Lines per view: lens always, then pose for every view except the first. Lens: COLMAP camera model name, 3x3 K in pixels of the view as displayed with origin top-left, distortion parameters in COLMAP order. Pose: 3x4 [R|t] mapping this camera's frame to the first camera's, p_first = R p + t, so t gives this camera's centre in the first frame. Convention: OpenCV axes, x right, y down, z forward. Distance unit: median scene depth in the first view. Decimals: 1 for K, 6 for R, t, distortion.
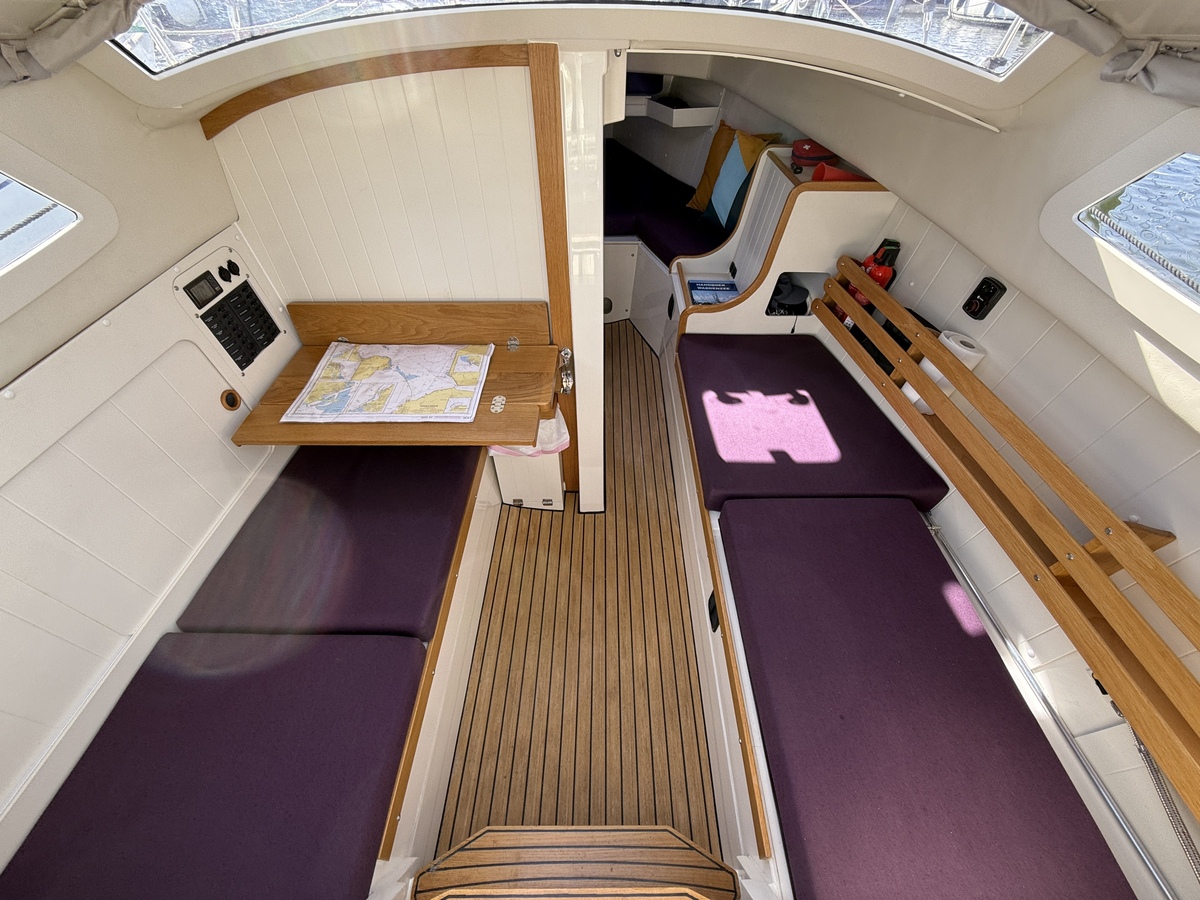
lens RADIAL K [[468.7, 0, 600.0], [0, 468.7, 450.0], [0, 0, 1]] dist [-0.000498, 0.000008]
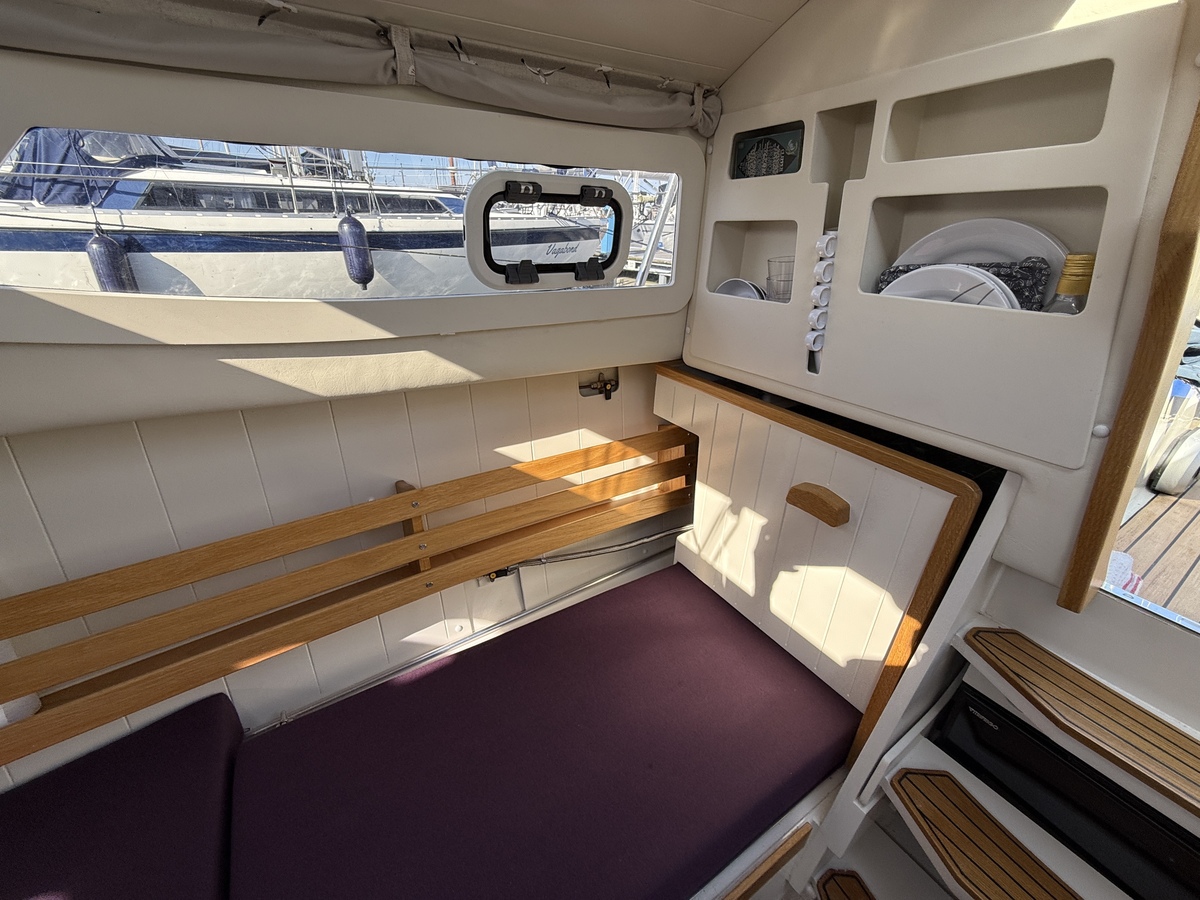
lens RADIAL K [[468.7, 0, 600.0], [0, 468.7, 450.0], [0, 0, 1]] dist [-0.000498, 0.000008]
pose [[-0.528622, -0.372406, 0.762806, 0.172026], [0.593812, 0.479917, 0.645807, -0.285117], [-0.606586, 0.794351, -0.032556, 0.703219]]
